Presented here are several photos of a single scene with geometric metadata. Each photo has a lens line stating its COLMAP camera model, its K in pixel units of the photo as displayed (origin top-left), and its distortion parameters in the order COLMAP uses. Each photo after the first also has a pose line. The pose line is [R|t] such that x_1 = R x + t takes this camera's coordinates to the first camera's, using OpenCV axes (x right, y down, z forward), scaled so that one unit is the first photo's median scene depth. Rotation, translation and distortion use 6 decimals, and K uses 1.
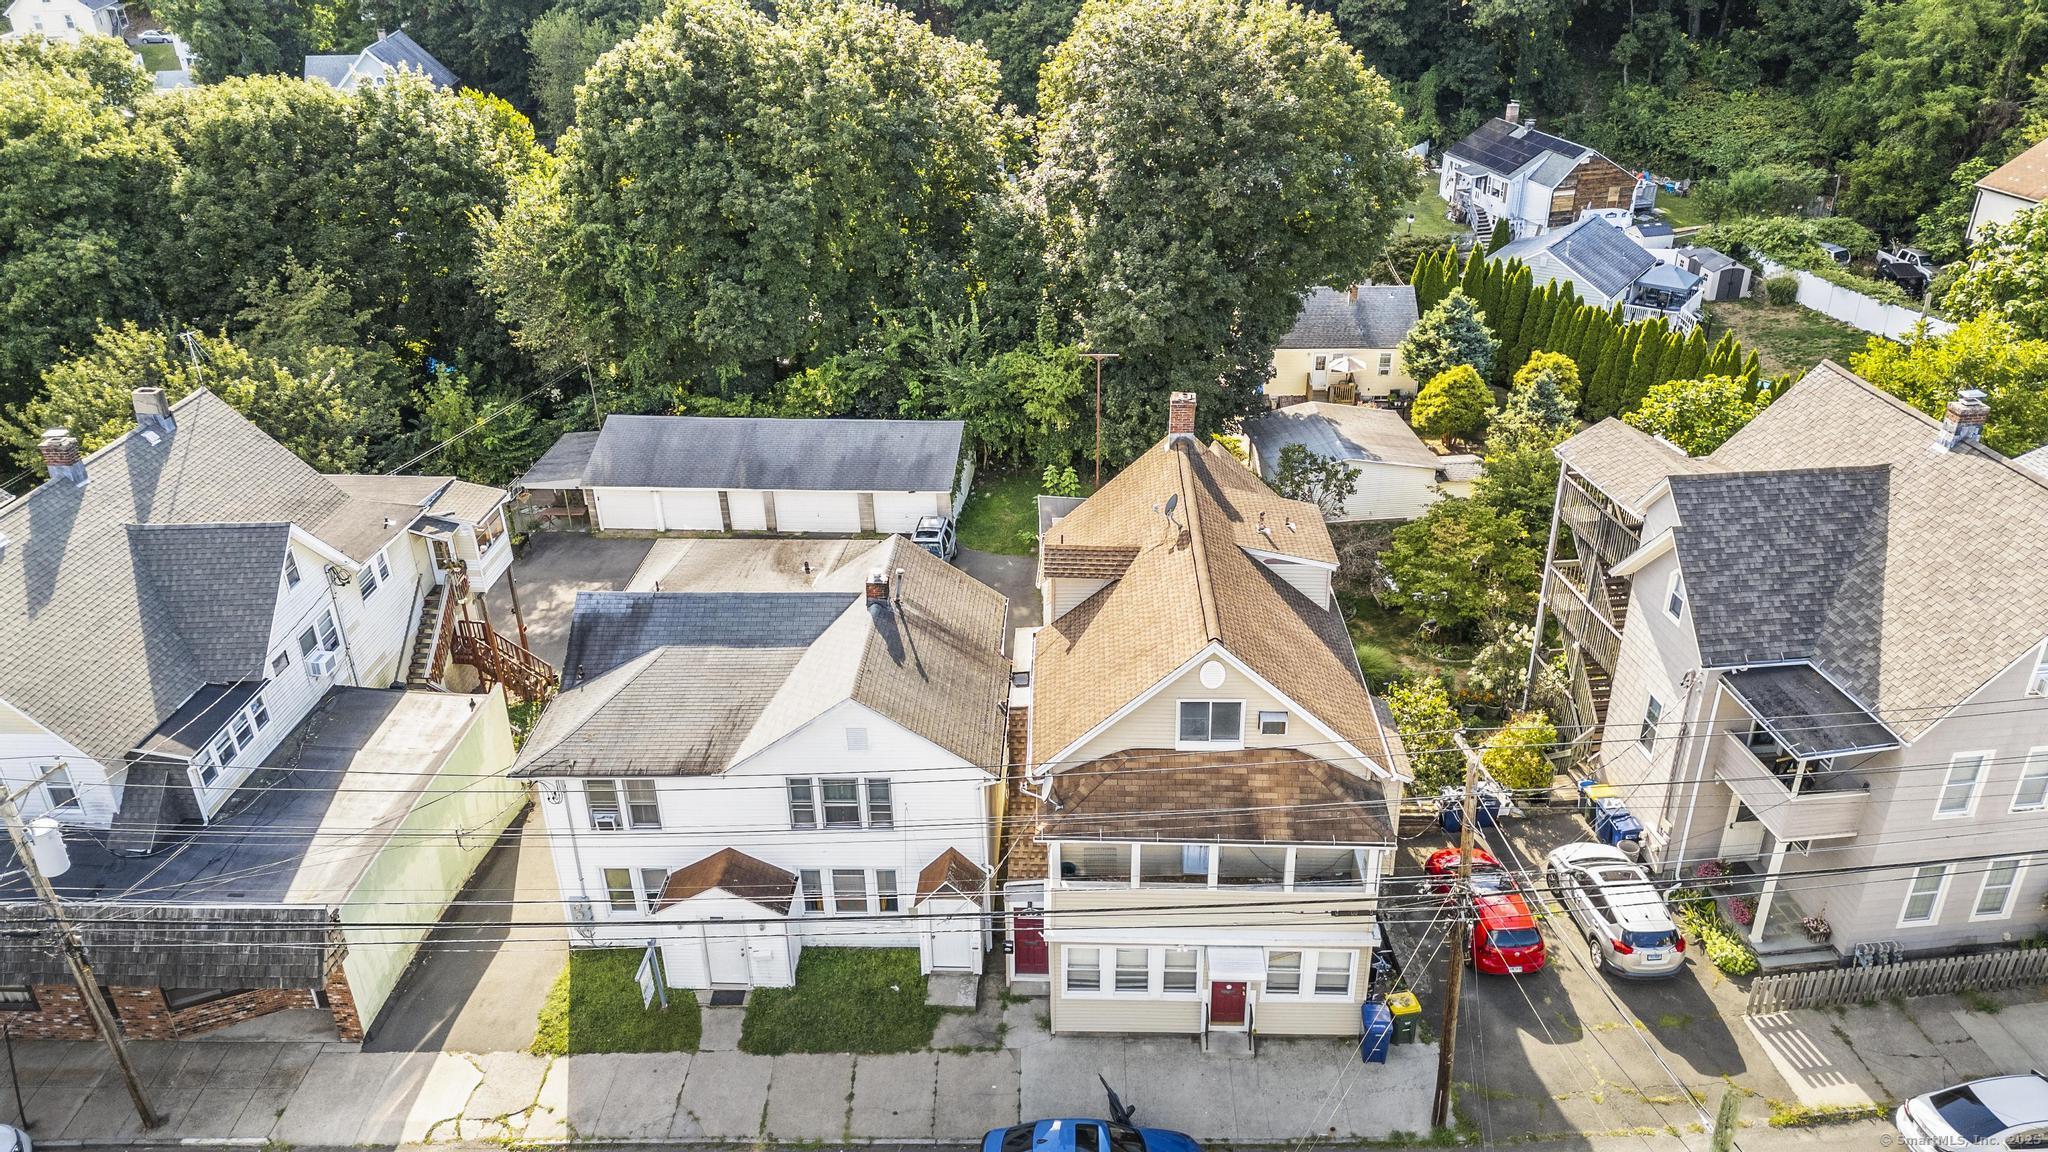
lens RADIAL K [[1399.6, 0, 1120.4], [0, 1399.6, 565.7], [0, 0, 1]] dist [0.041578, -0.041758]
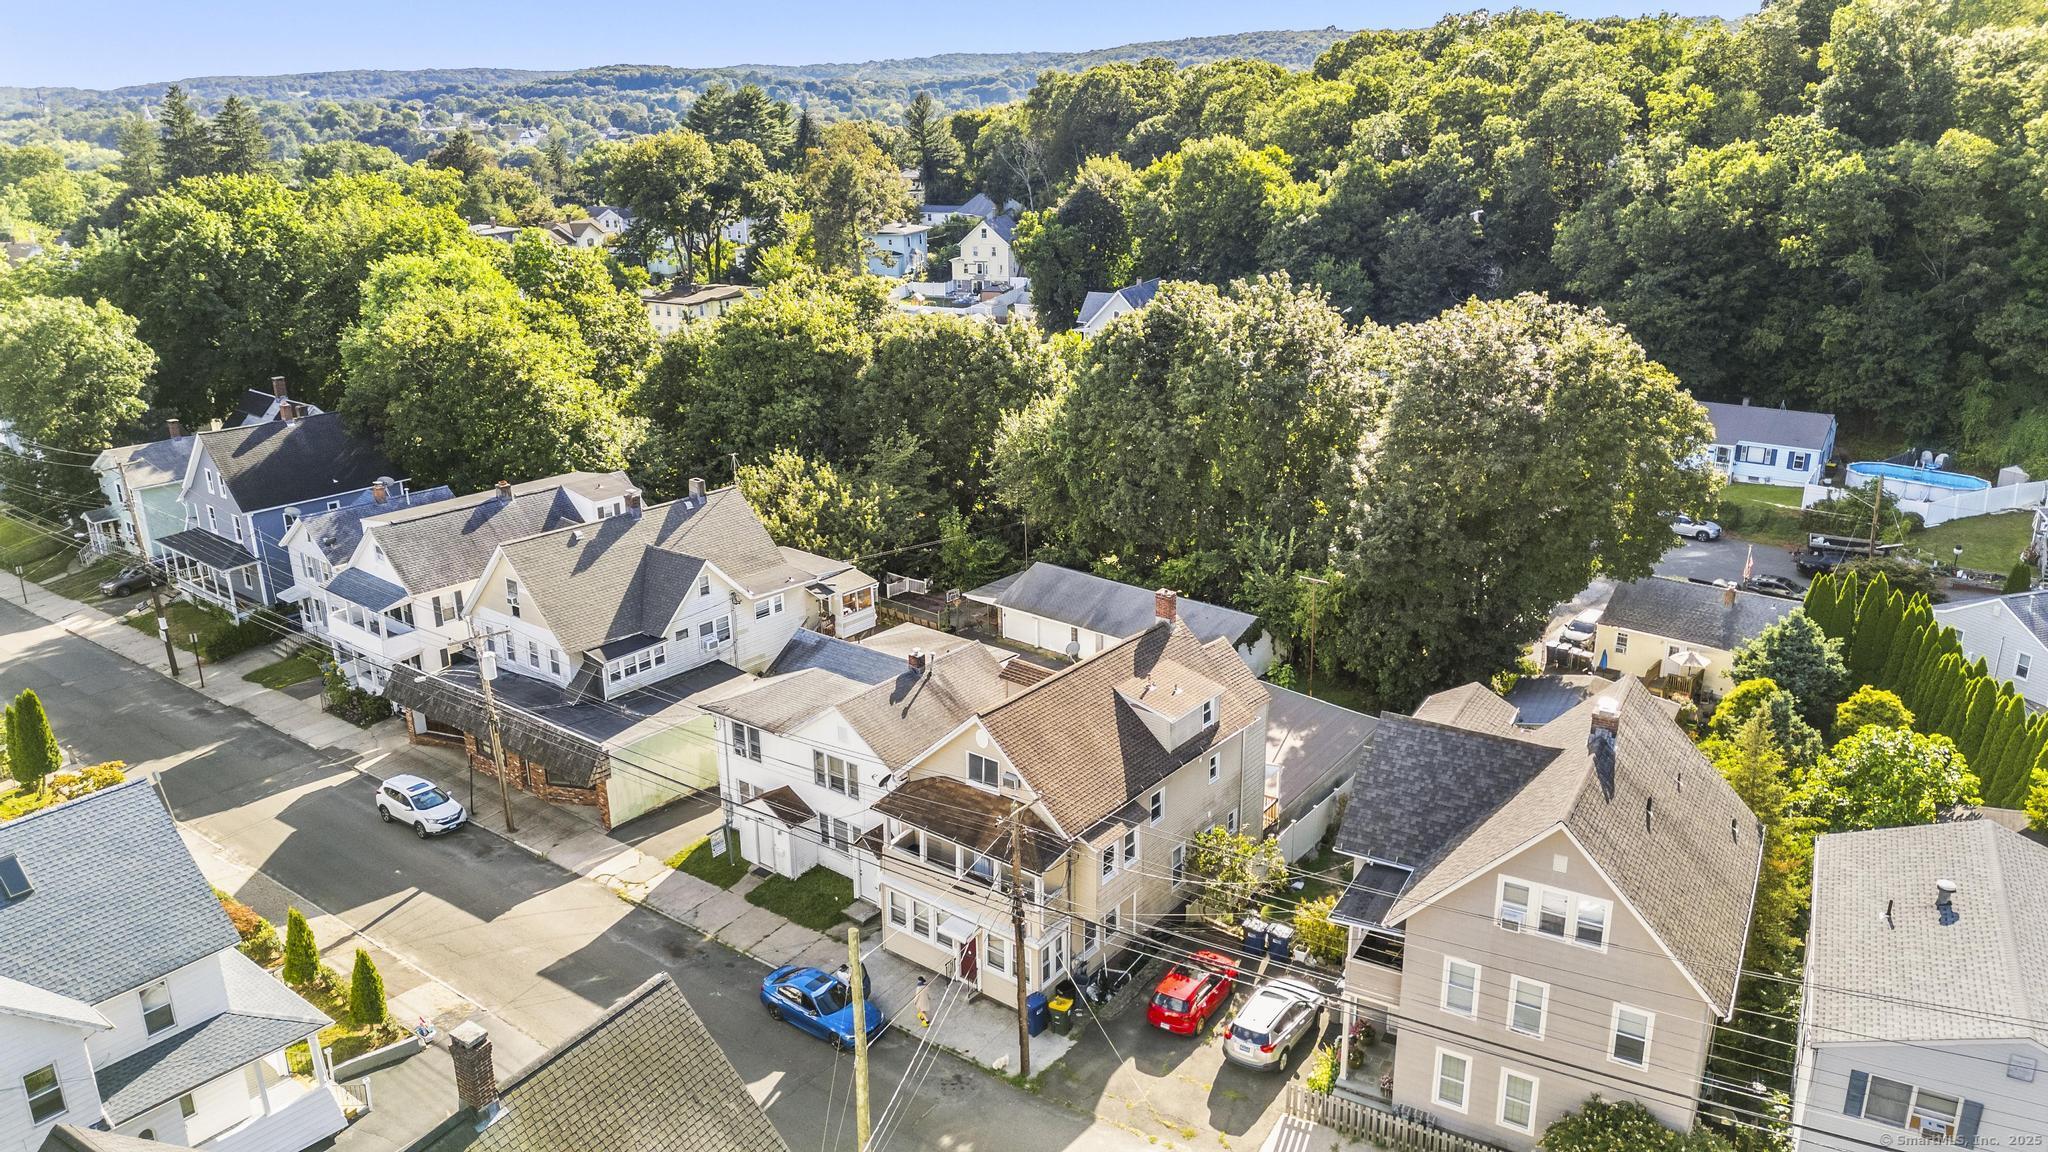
lens RADIAL K [[1399.6, 0, 1120.4], [0, 1399.6, 565.7], [0, 0, 1]] dist [0.041578, -0.041758]
pose [[0.826005, 0.186065, -0.532067, 0.881021], [-0.269236, 0.959541, -0.082421, -0.019740], [0.495204, 0.211332, 0.842681, -0.270014]]
